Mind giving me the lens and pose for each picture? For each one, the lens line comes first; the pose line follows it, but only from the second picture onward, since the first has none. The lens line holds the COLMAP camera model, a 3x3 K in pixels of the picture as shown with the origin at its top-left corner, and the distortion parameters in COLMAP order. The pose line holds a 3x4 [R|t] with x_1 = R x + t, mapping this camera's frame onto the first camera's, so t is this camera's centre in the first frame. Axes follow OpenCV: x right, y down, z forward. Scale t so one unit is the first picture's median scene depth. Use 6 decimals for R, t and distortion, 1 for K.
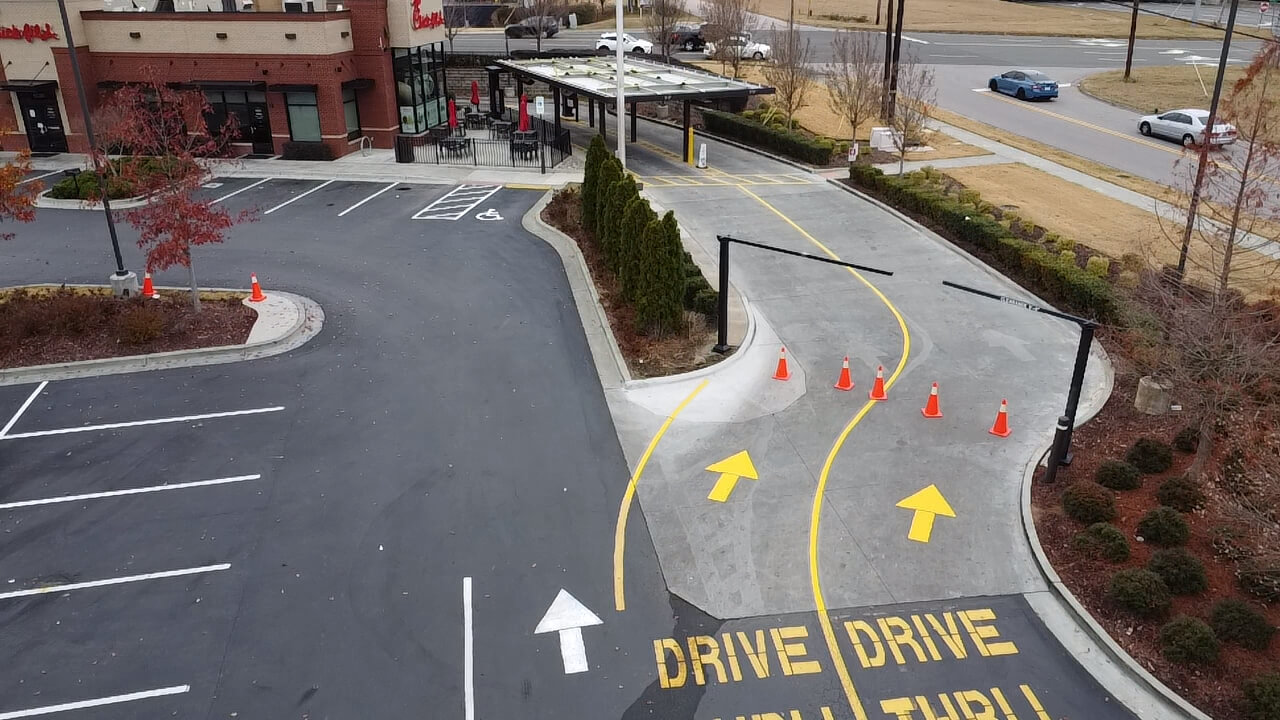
lens RADIAL K [[991.4, 0, 640.1], [0, 991.4, 379.0], [0, 0, 1]] dist [-0.004627, -0.001595]
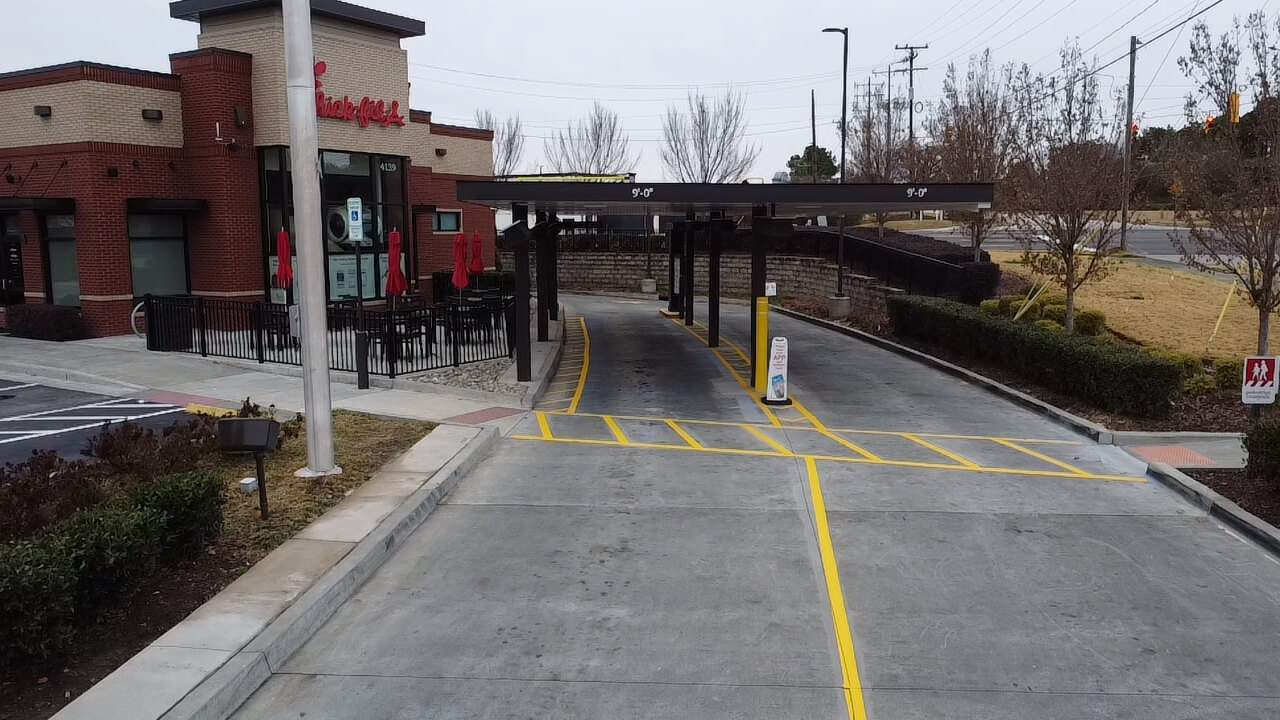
lens RADIAL K [[991.4, 0, 640.1], [0, 991.4, 379.0], [0, 0, 1]] dist [-0.004627, -0.001595]
pose [[0.939462, 0.058871, -0.337557, 0.134808], [-0.138859, 0.966023, -0.217985, -0.133946], [0.313255, 0.251661, 0.915717, 0.642041]]
